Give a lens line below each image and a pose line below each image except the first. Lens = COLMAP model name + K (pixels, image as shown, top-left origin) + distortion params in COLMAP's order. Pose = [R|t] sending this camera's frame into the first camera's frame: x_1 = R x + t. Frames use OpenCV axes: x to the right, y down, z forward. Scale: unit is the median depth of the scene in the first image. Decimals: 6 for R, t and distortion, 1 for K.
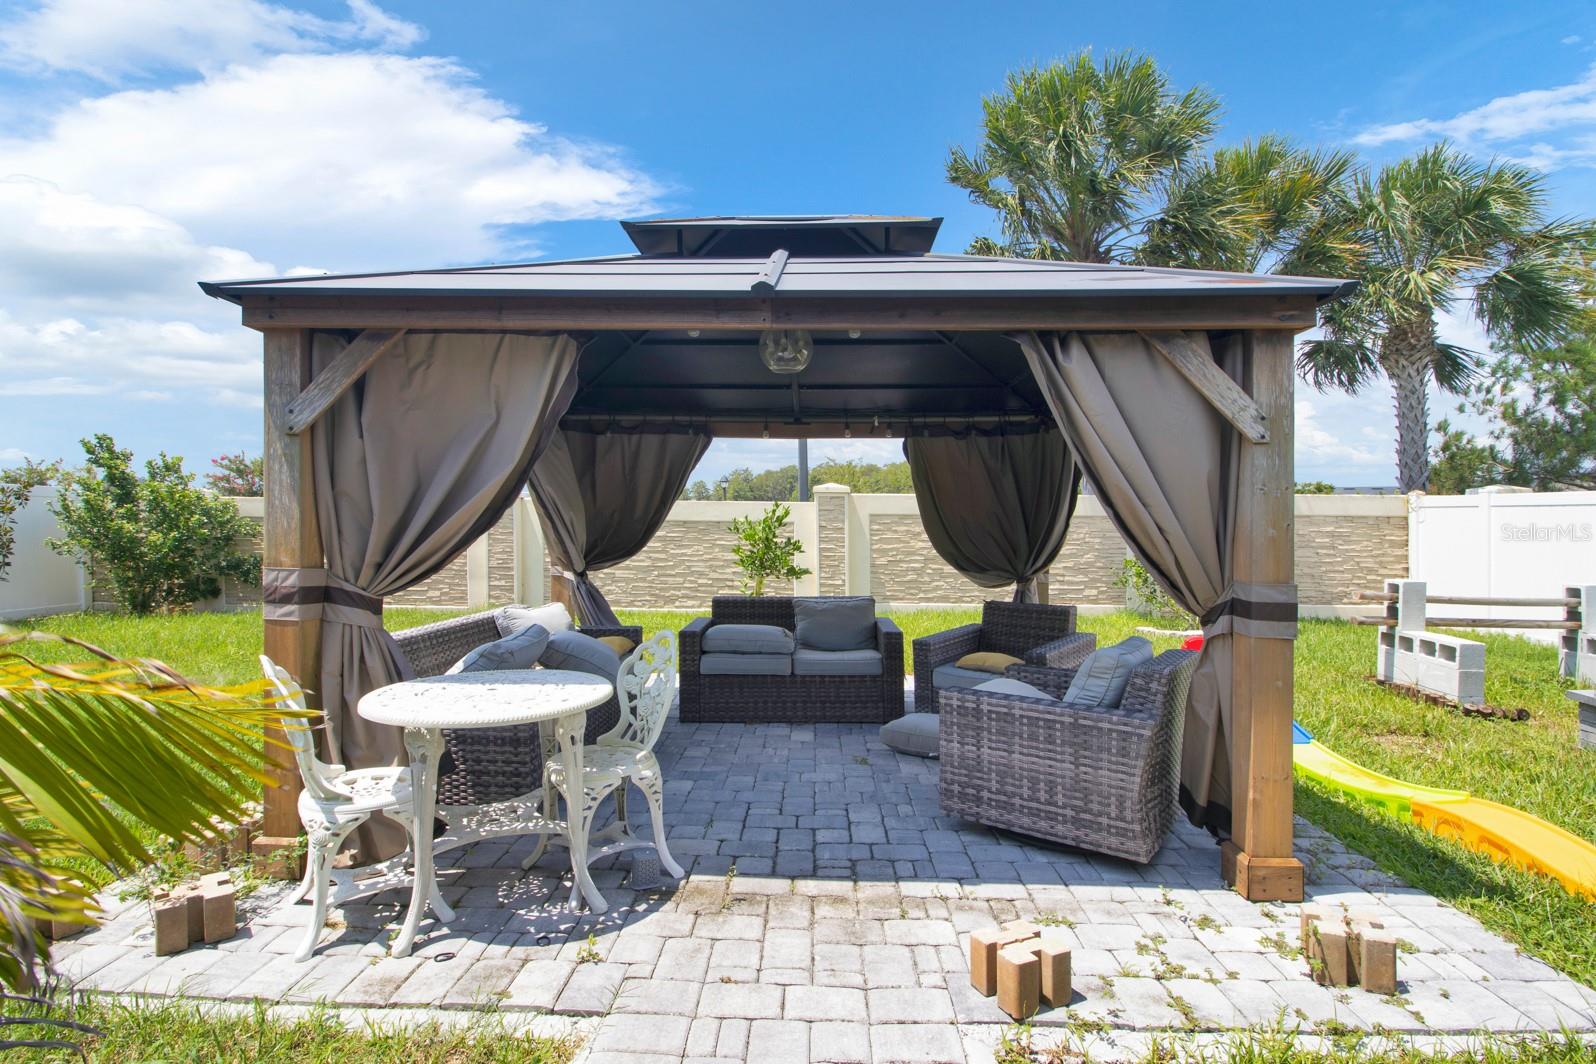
lens RADIAL K [[763.0, 0, 787.9], [0, 763.0, 519.0], [0, 0, 1]] dist [-0.000520, -0.012600]
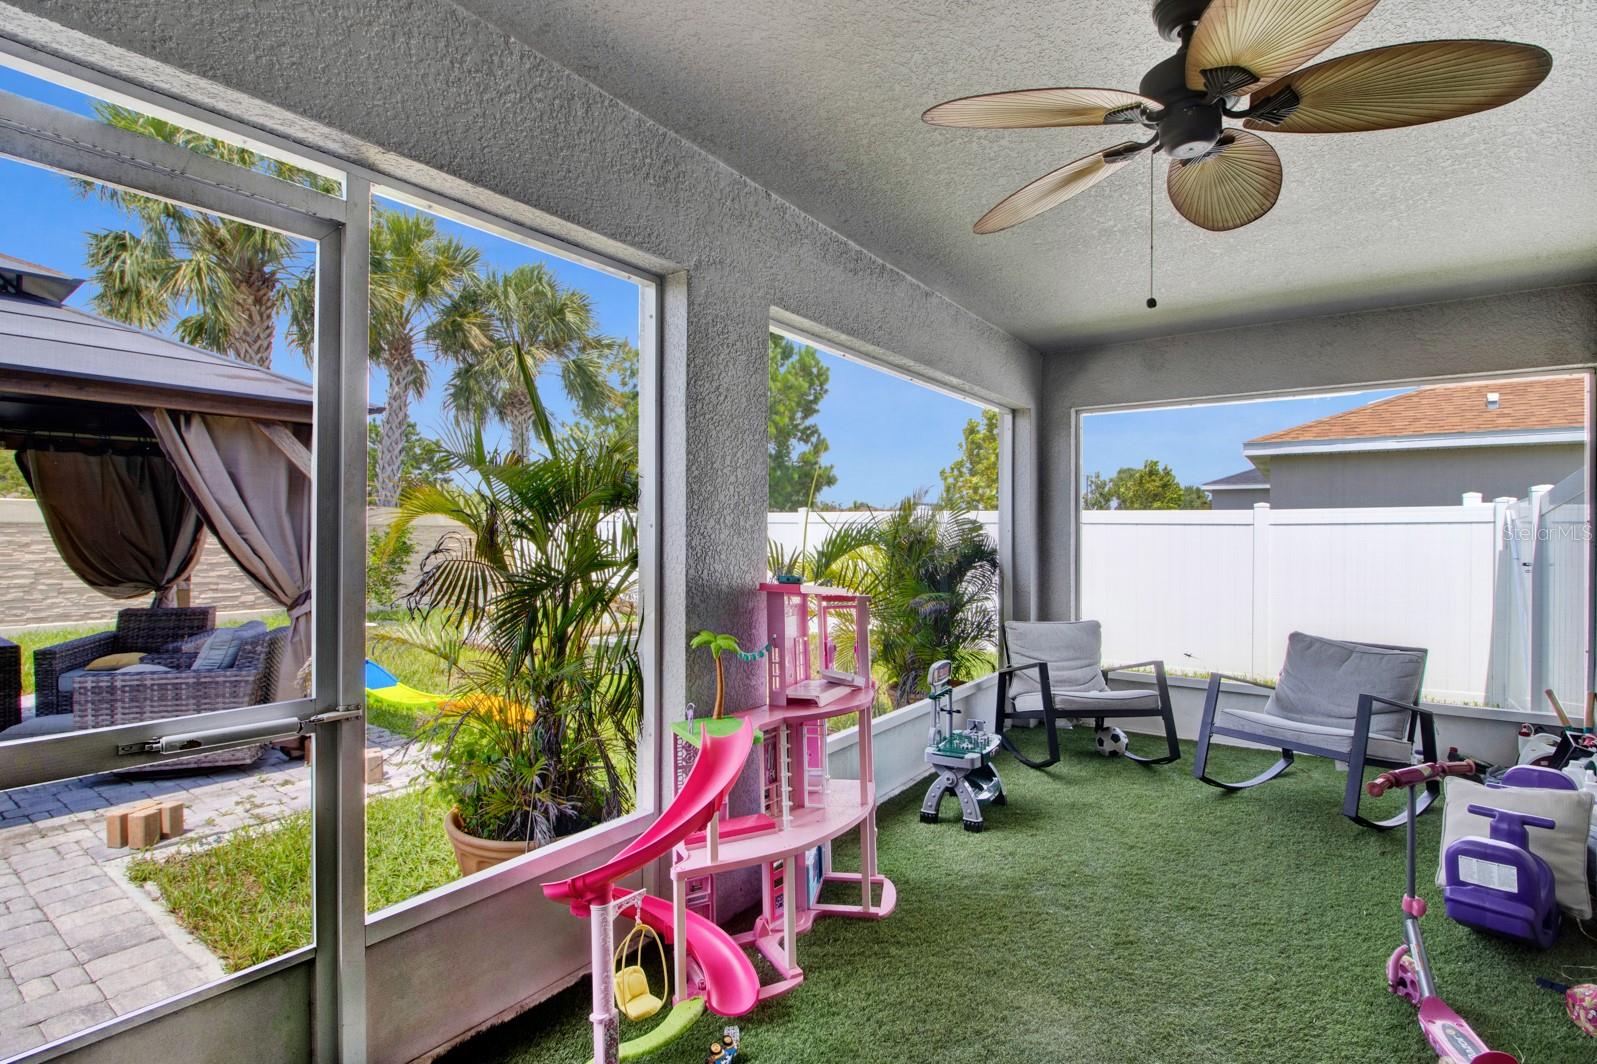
lens RADIAL K [[763.5, 0, 788.4], [0, 763.5, 519.0], [0, 0, 1]] dist [-0.000520, -0.012600]
pose [[0.561164, 0.011405, 0.827626, -0.179873], [-0.007976, 0.999933, -0.008371, -0.034717], [-0.827667, -0.001903, 0.561217, -0.700368]]
